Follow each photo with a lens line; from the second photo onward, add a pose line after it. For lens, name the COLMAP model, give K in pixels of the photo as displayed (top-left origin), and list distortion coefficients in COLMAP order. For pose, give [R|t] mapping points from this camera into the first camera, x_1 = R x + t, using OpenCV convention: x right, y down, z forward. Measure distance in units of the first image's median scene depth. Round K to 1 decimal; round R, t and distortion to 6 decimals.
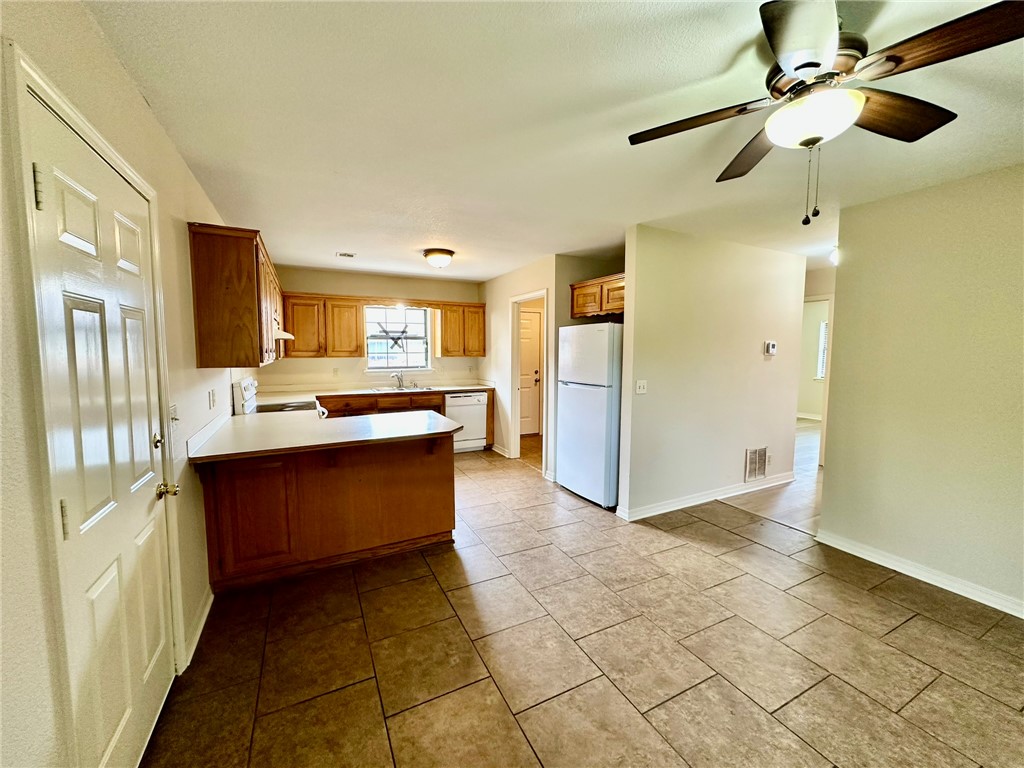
lens RADIAL K [[405.9, 0, 512.0], [0, 405.9, 384.0], [0, 0, 1]] dist [-0.003249, 0.000166]
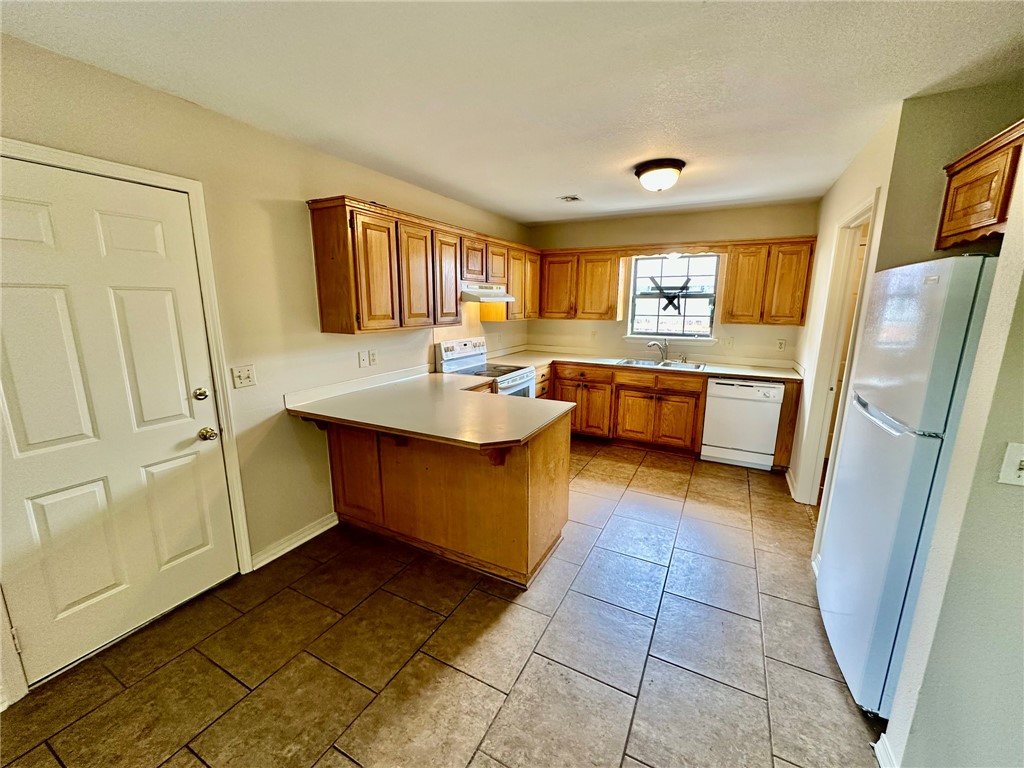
lens RADIAL K [[408.4, 0, 512.0], [0, 408.4, 384.0], [0, 0, 1]] dist [-0.001234, -0.000077]
pose [[0.579422, 0.162179, -0.798729, 0.221867], [-0.073138, 0.986395, 0.147228, -0.047599], [0.811740, -0.026889, 0.583400, 0.344282]]
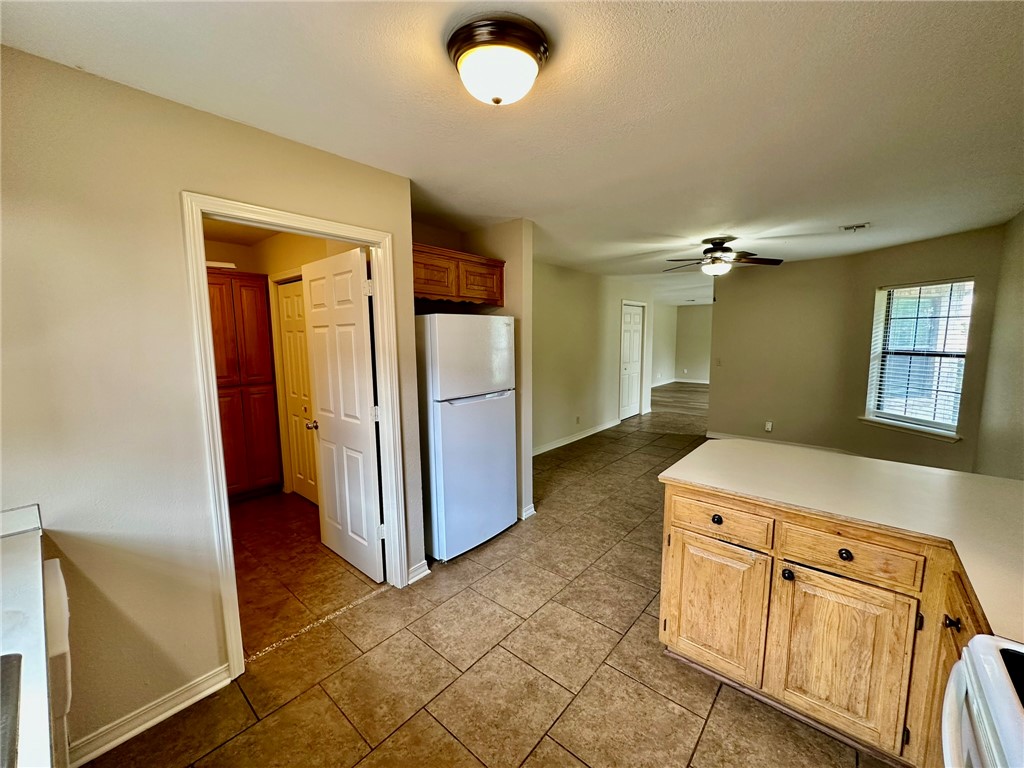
lens RADIAL K [[405.9, 0, 512.0], [0, 405.9, 384.0], [0, 0, 1]] dist [-0.003249, 0.000166]
pose [[-0.383303, -0.105714, 0.917553, -0.413817], [0.088461, 0.984660, 0.150400, -0.099191], [-0.919377, 0.138816, -0.368072, 0.953680]]
